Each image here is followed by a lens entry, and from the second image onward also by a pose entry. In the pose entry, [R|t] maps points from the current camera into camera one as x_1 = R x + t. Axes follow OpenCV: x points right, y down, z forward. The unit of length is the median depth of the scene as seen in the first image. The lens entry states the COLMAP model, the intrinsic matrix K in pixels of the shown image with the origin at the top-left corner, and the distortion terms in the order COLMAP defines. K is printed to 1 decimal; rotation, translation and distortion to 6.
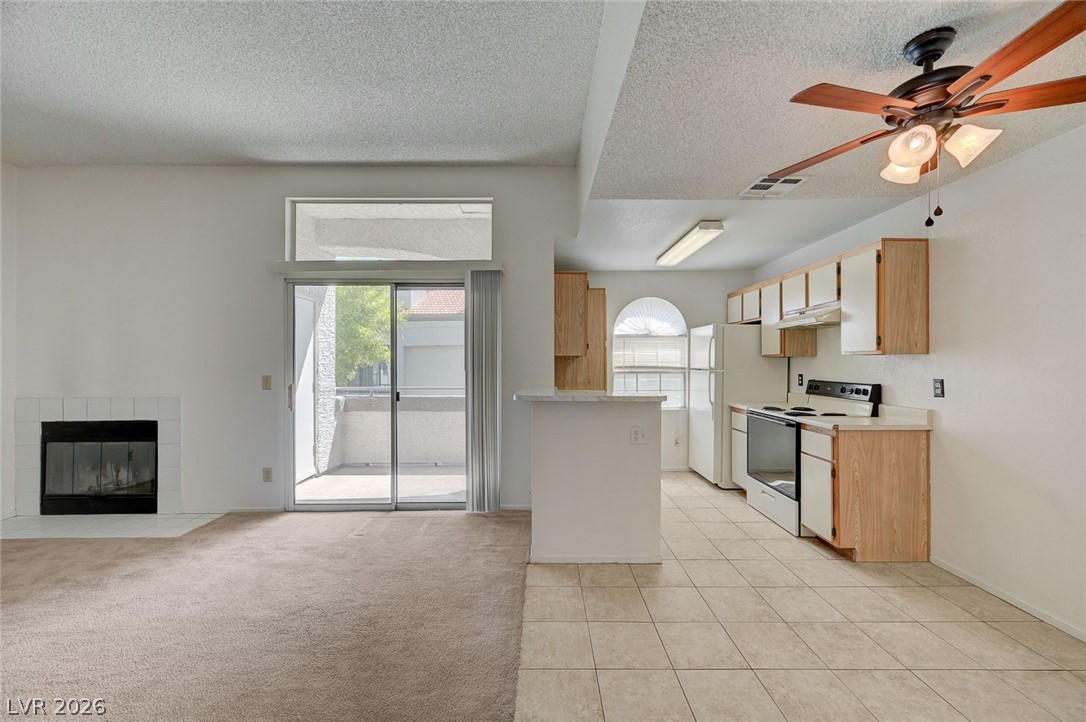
lens RADIAL K [[426.6, 0, 546.3], [0, 426.6, 360.7], [0, 0, 1]] dist [-0.002954, 0.001087]
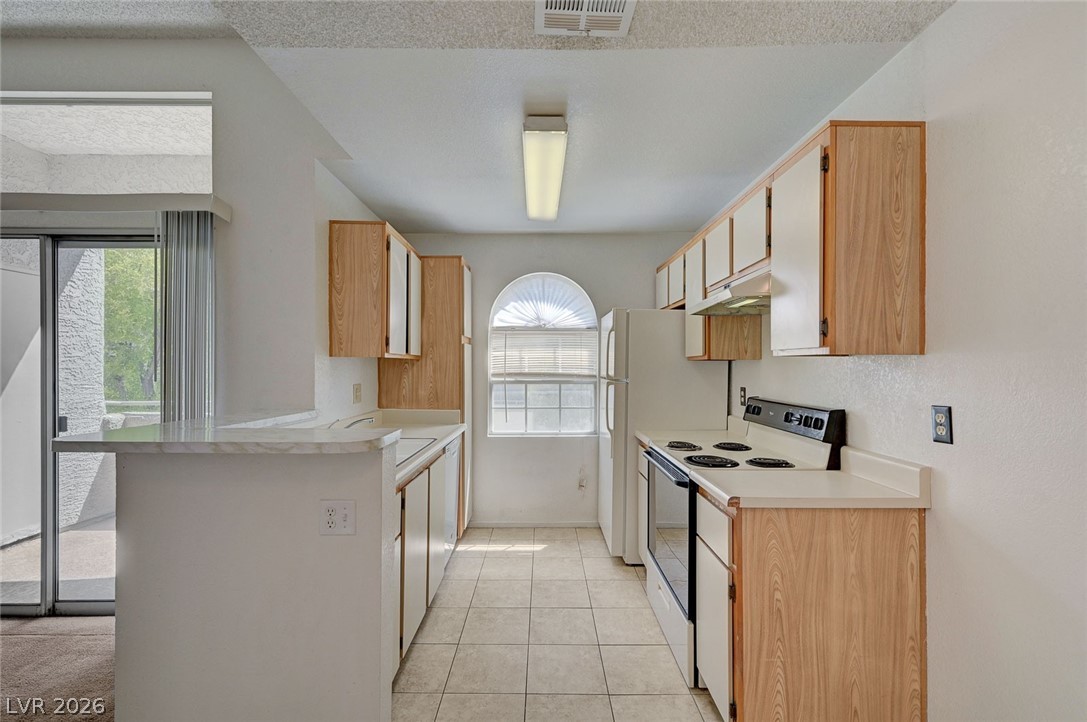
lens RADIAL K [[465.3, 0, 549.0], [0, 465.3, 364.3], [0, 0, 1]] dist [0.006400, -0.001360]
pose [[0.999996, 0.002757, 0.000028, 0.356485], [-0.002757, 0.999996, 0.001120, -0.002944], [-0.000025, -0.001120, 0.999999, 0.352500]]
